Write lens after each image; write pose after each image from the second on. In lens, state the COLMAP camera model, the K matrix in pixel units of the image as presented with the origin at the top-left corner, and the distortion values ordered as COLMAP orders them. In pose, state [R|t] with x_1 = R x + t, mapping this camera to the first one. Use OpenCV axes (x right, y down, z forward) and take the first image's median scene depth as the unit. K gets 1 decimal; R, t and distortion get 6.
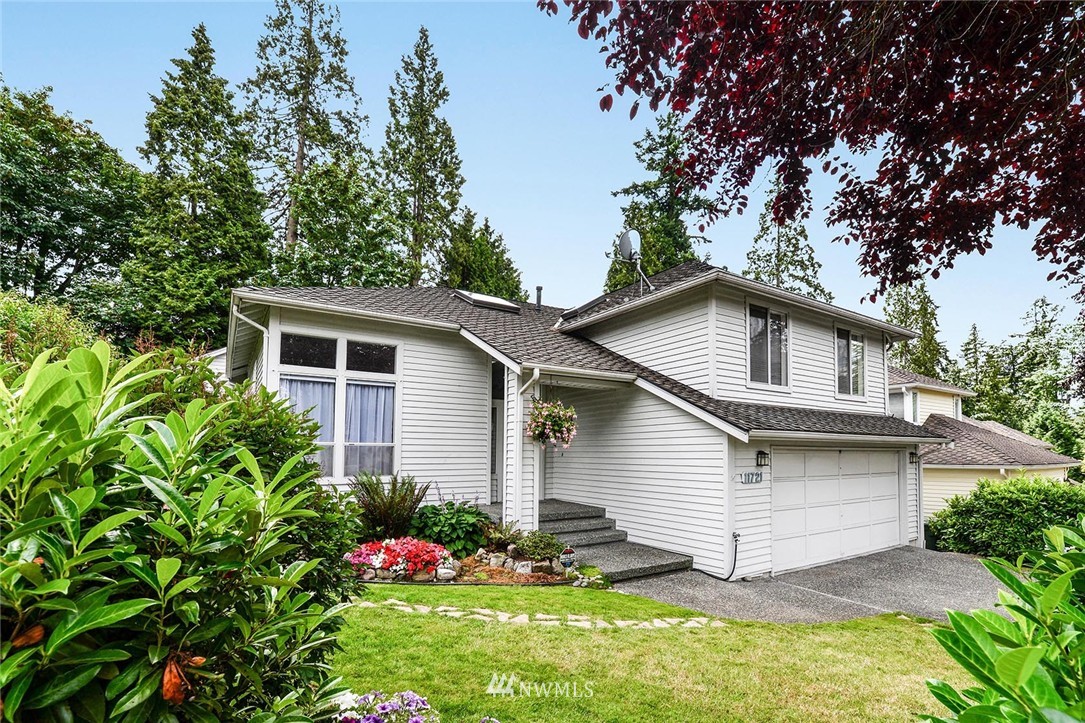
lens RADIAL K [[460.8, 0, 544.3], [0, 460.8, 401.7], [0, 0, 1]] dist [0.000411, -0.000173]
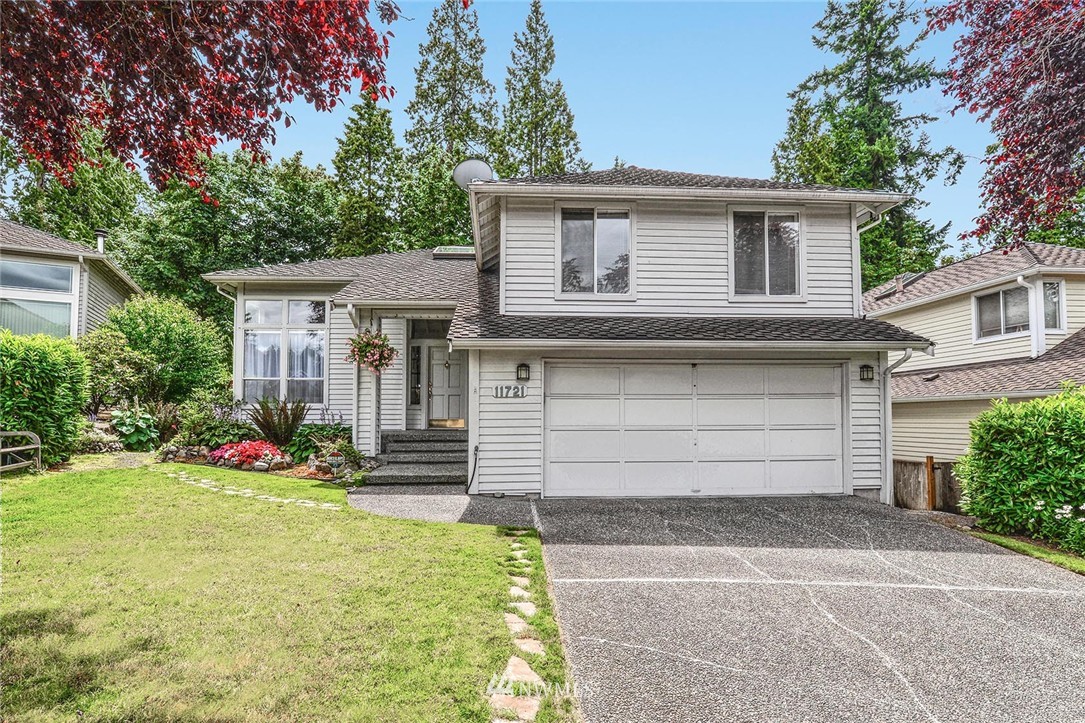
lens RADIAL K [[483.6, 0, 547.6], [0, 483.6, 366.0], [0, 0, 1]] dist [-0.003894, -0.000915]
pose [[0.877558, -0.053933, -0.476428, 0.307564], [0.054507, 0.998434, -0.012626, 0.039599], [0.476362, -0.014889, 0.879123, 0.048842]]
